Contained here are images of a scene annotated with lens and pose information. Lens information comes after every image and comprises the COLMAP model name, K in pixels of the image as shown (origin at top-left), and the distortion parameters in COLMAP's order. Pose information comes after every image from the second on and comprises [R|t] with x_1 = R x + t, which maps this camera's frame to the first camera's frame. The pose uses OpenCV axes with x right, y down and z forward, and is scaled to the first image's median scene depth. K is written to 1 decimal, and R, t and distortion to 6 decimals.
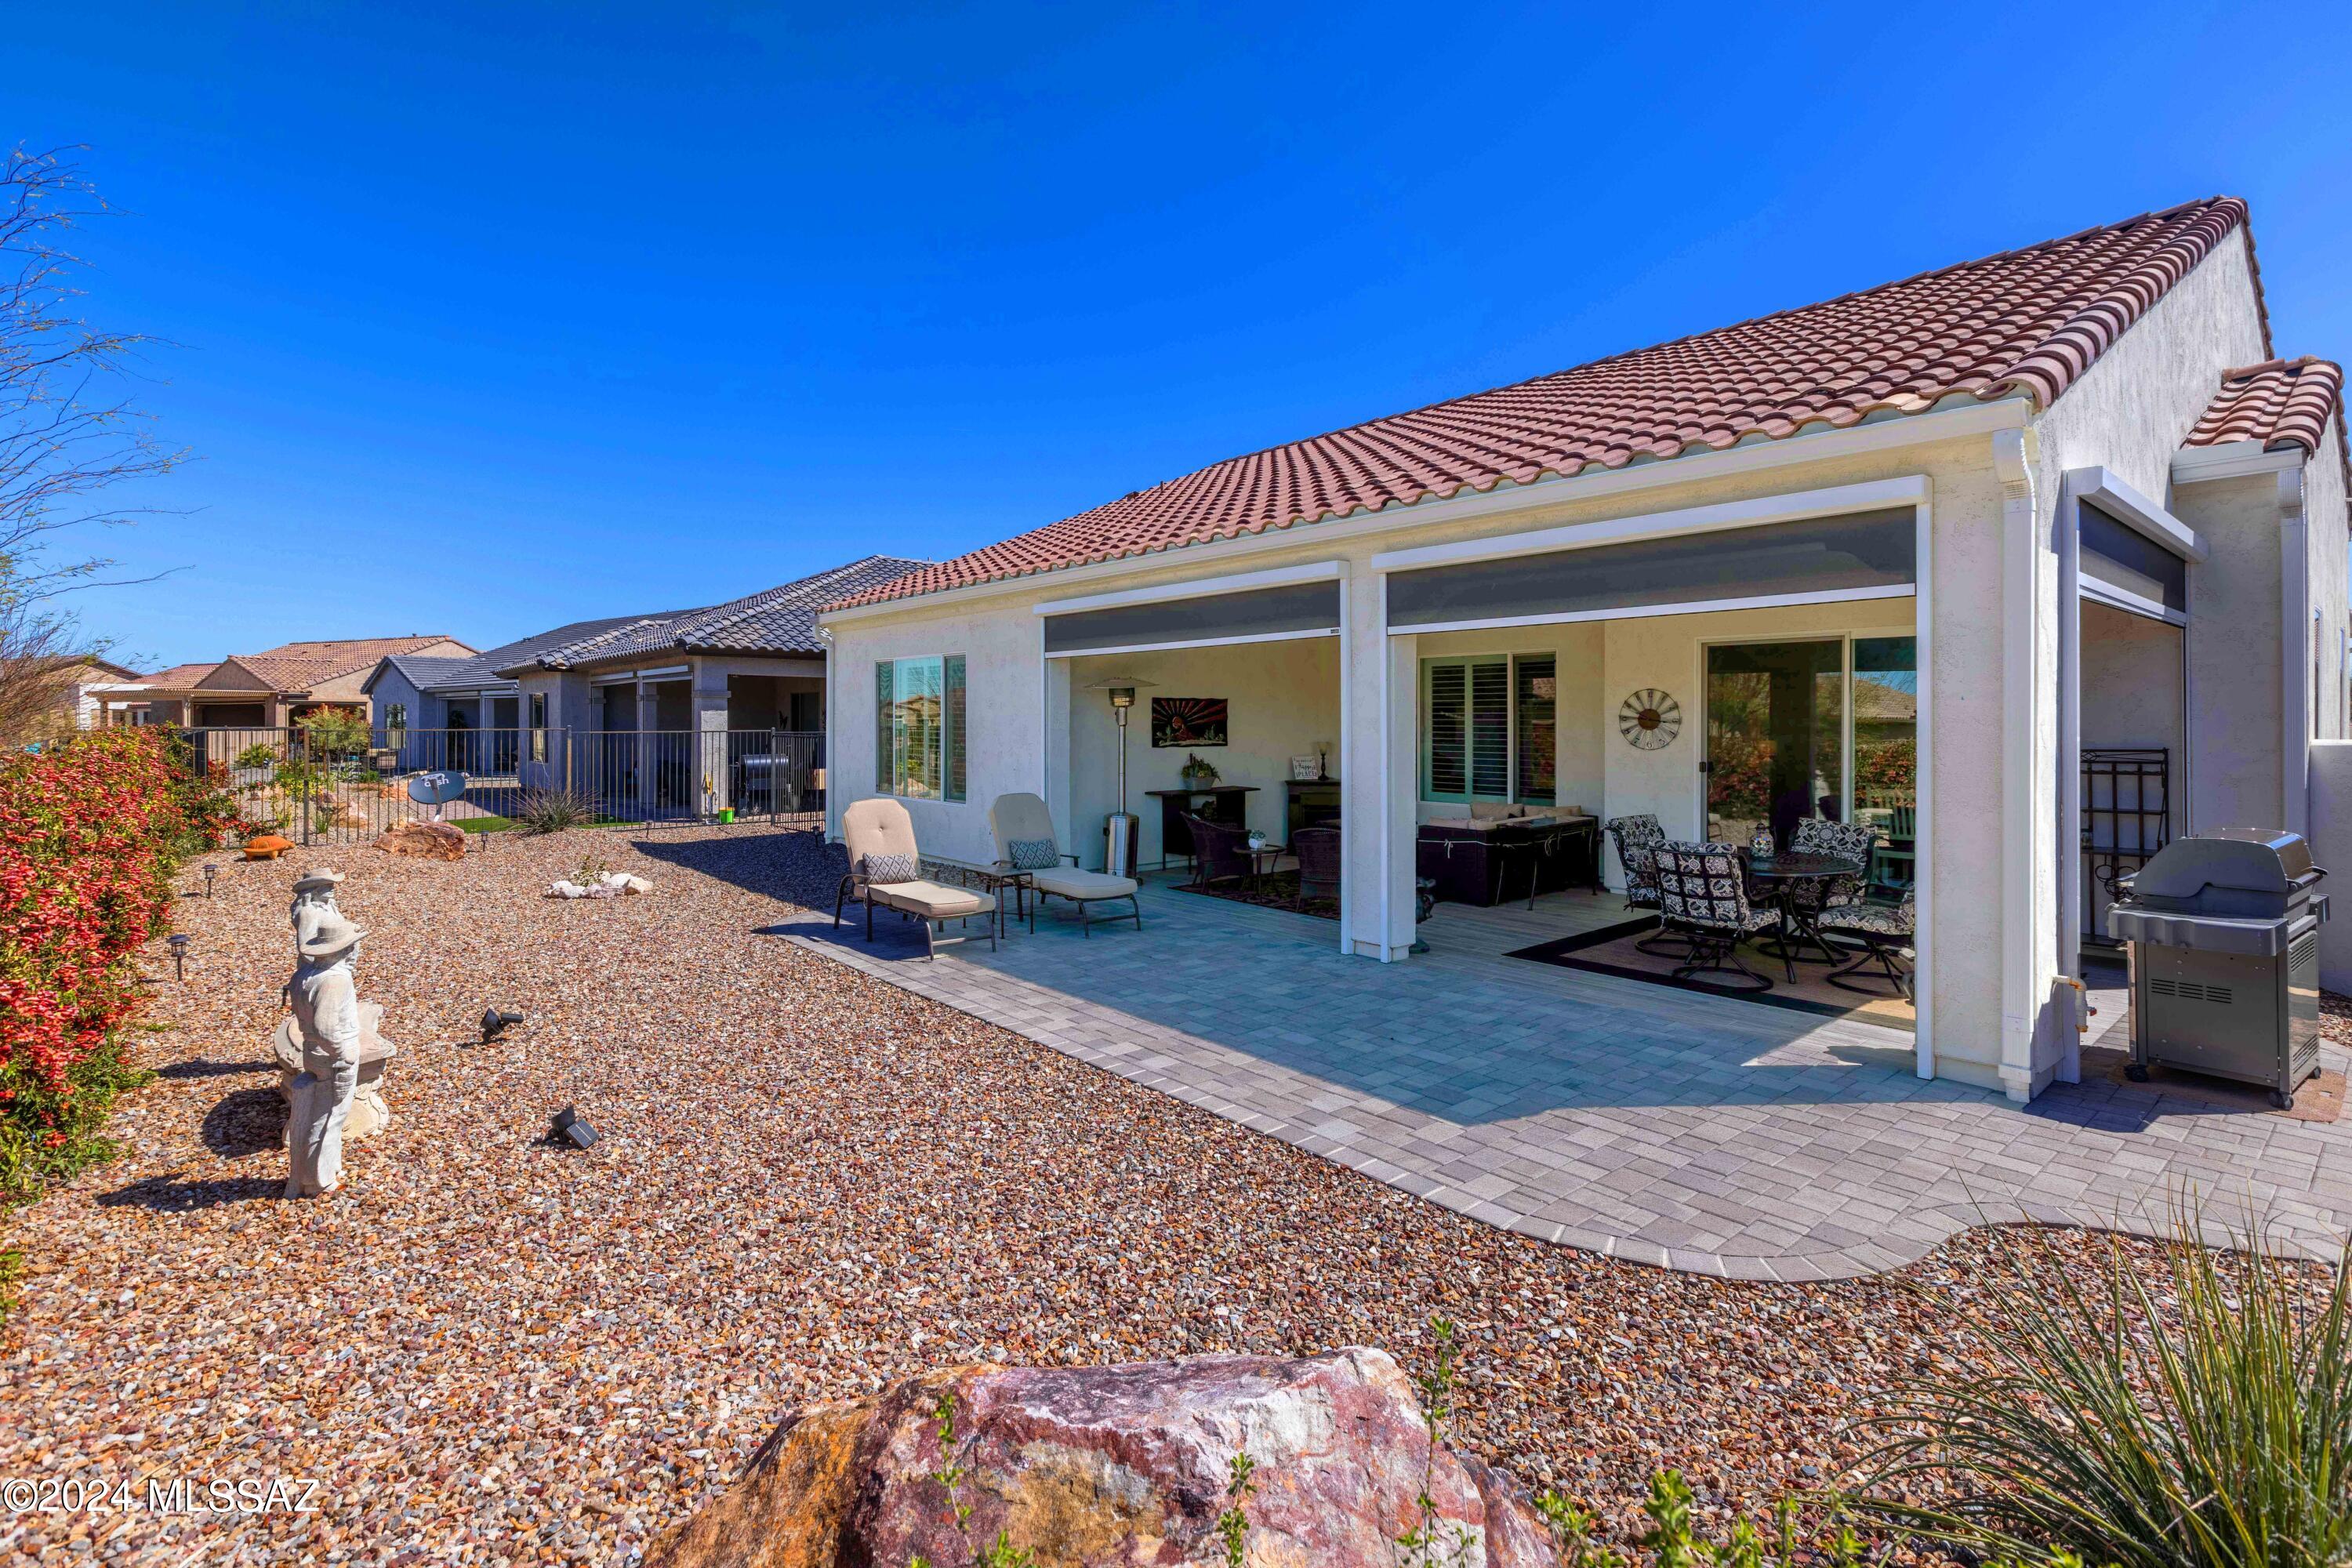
lens RADIAL K [[1107.6, 0, 1137.2], [0, 1107.6, 722.5], [0, 0, 1]] dist [0.005773, 0.000803]
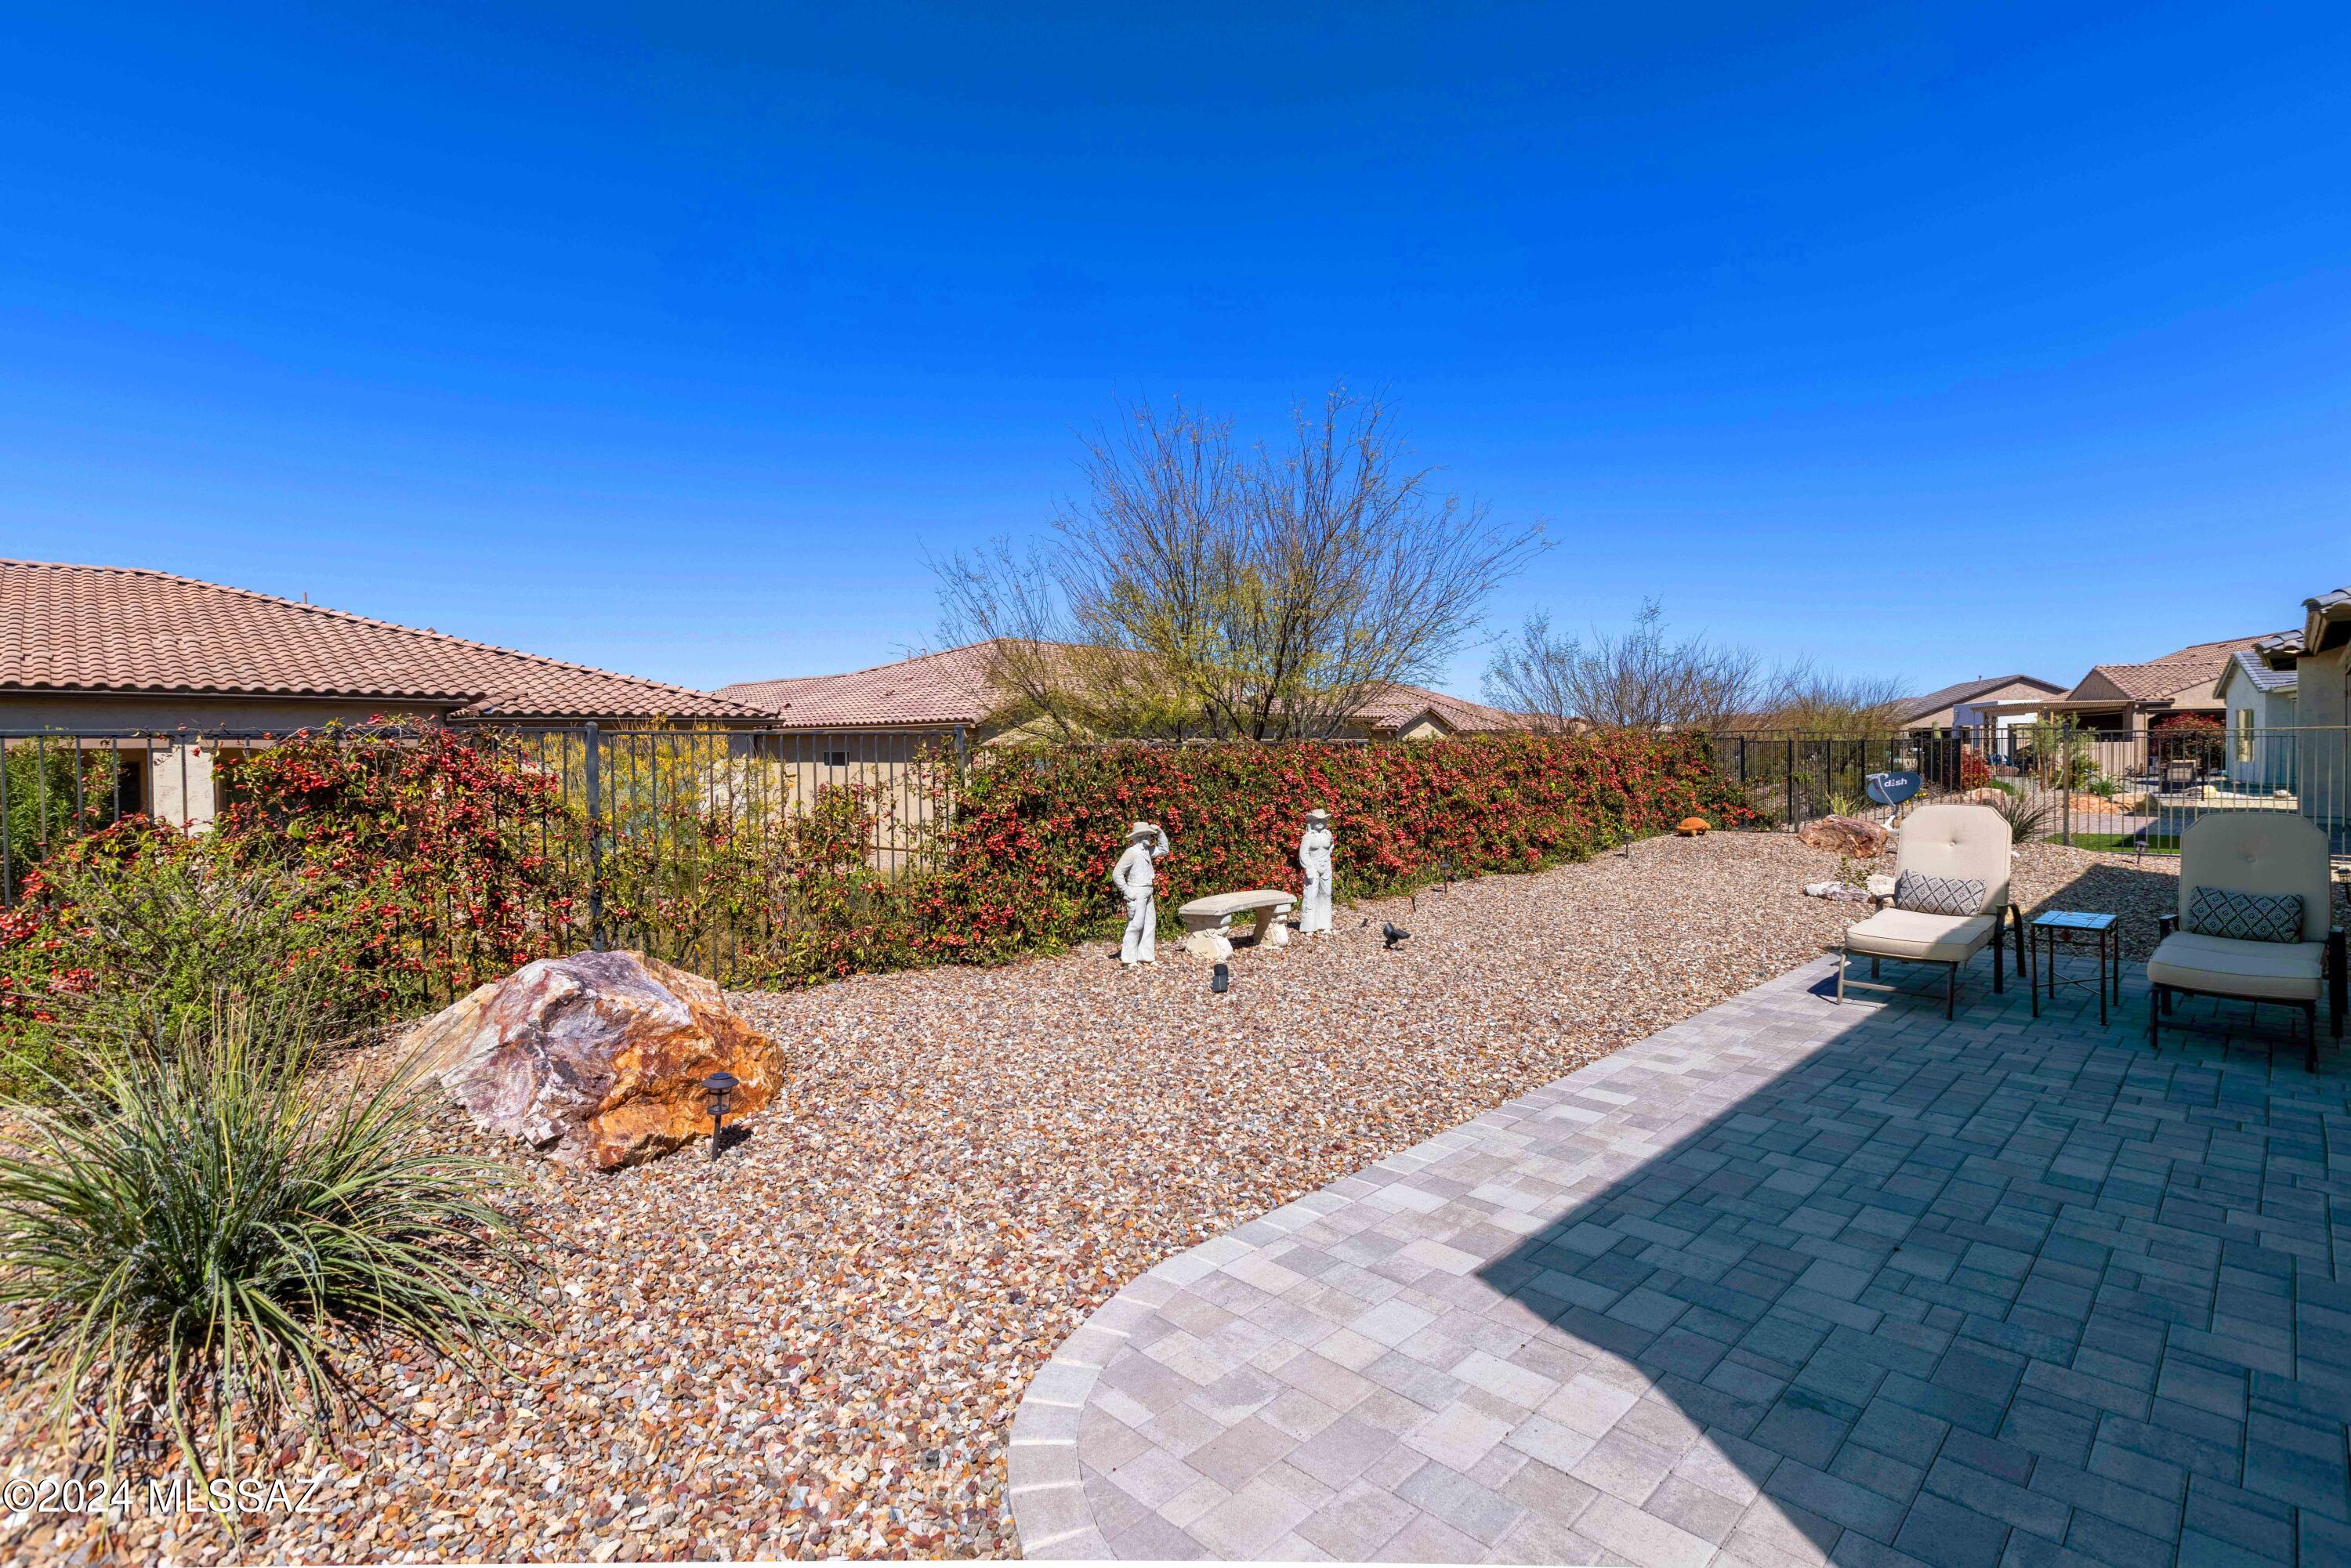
lens RADIAL K [[1107.1, 0, 1182.1], [0, 1107.1, 775.7], [0, 0, 1]] dist [0.005773, 0.000803]
pose [[0.103235, 0.027803, -0.994268, 0.842269], [0.006005, 0.999574, 0.028575, 0.039661], [0.994639, -0.008920, 0.103024, 0.684942]]
